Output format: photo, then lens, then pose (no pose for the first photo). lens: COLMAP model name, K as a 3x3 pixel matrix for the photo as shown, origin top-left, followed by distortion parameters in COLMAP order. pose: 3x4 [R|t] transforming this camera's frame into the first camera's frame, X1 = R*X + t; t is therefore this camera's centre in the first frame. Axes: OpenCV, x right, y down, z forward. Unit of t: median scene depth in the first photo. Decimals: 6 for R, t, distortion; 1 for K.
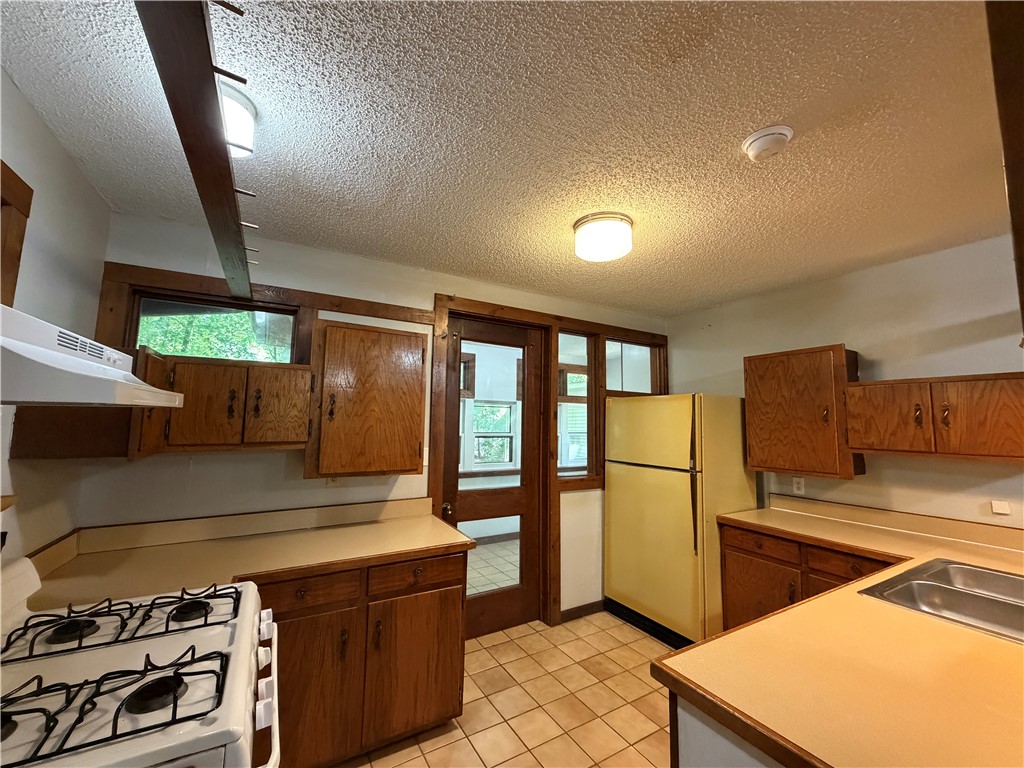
lens RADIAL K [[406.8, 0, 508.0], [0, 406.8, 384.4], [0, 0, 1]] dist [0.000200, 0.000140]
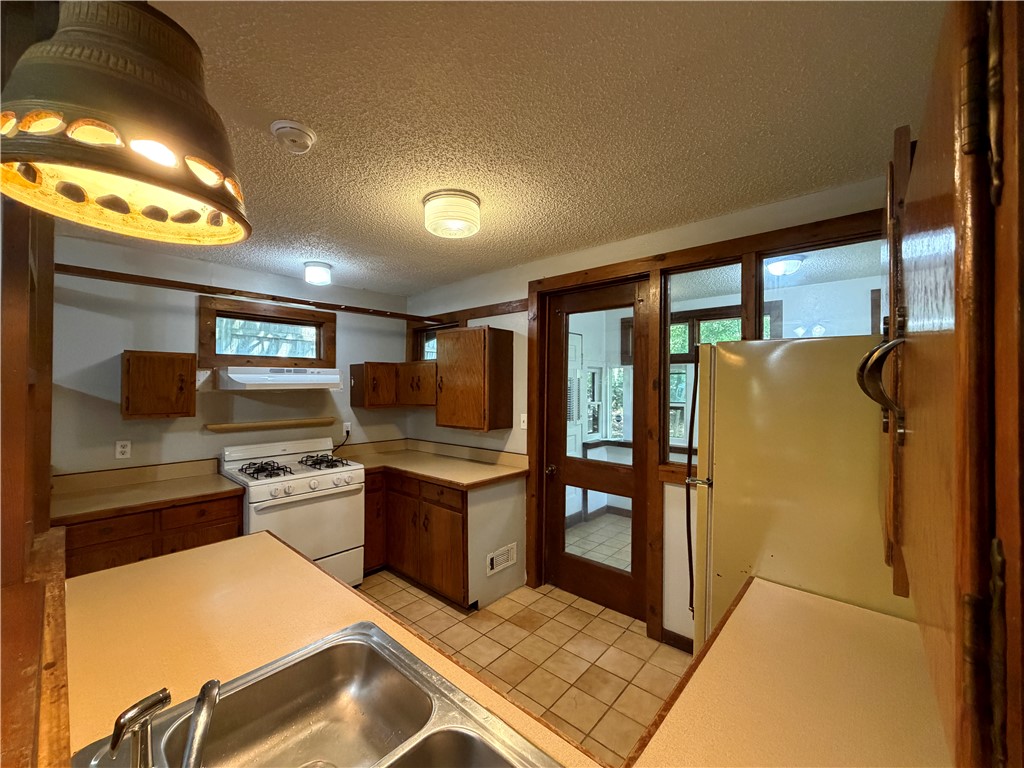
lens RADIAL K [[406.8, 0, 507.6], [0, 406.8, 382.3], [0, 0, 1]] dist [0.000200, 0.000140]
pose [[0.311587, -0.017903, -0.950049, 0.896575], [0.092601, 0.995636, 0.011608, 0.041154], [0.945695, -0.091593, 0.311885, 0.559105]]
